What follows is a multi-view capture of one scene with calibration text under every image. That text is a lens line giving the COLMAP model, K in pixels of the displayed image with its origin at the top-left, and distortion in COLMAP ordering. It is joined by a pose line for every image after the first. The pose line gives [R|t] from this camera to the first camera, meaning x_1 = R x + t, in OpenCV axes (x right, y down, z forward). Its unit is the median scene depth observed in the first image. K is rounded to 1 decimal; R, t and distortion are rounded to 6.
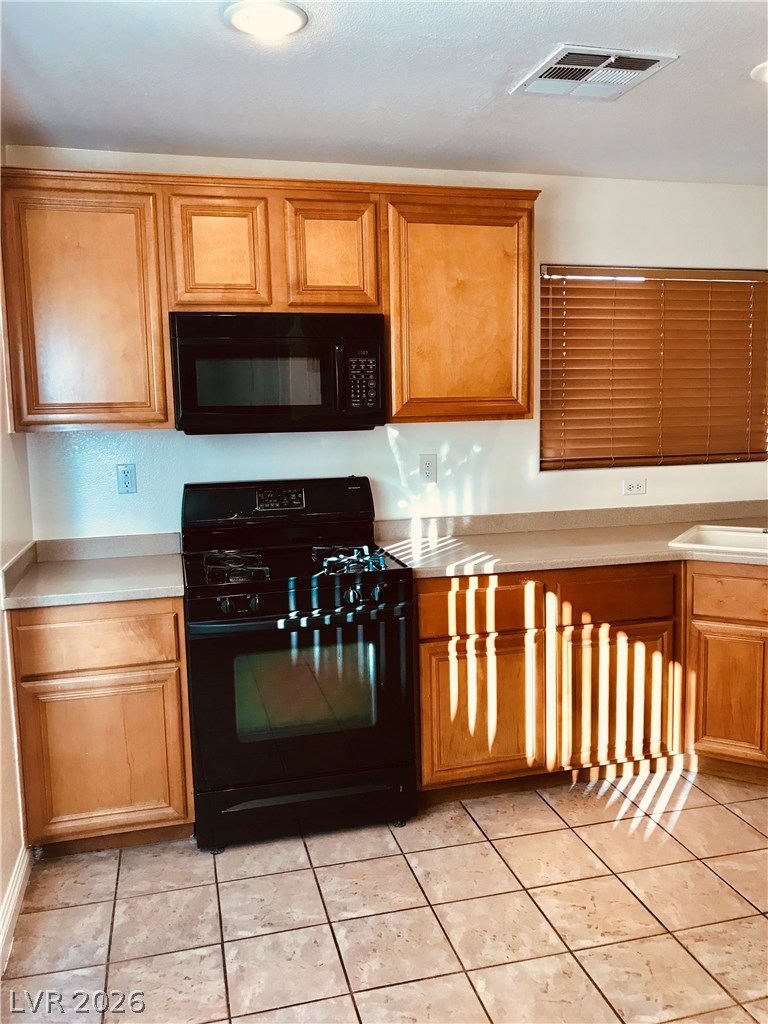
lens RADIAL K [[838.7, 0, 385.1], [0, 838.7, 508.2], [0, 0, 1]] dist [0.060318, -0.087109]
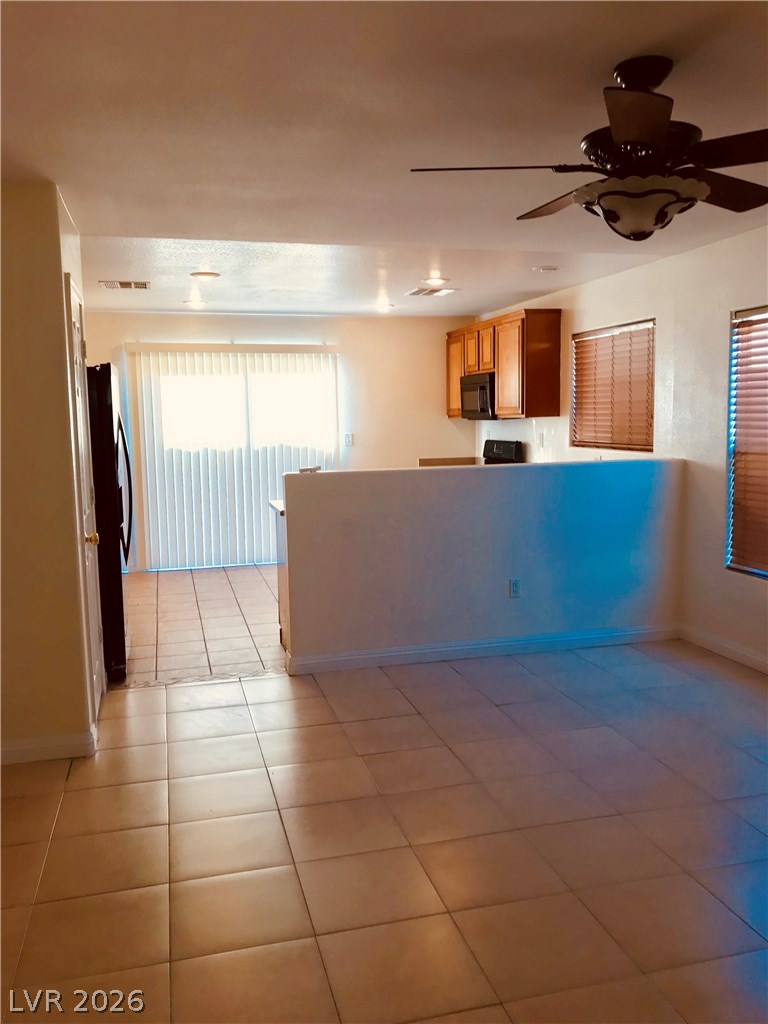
lens RADIAL K [[842.4, 0, 391.5], [0, 842.4, 511.7], [0, 0, 1]] dist [0.007446, -0.020824]
pose [[0.011817, 0.134990, -0.990776, 2.040783], [-0.107701, 0.985253, 0.132953, -0.106760], [0.994113, 0.105136, 0.026181, 0.589132]]
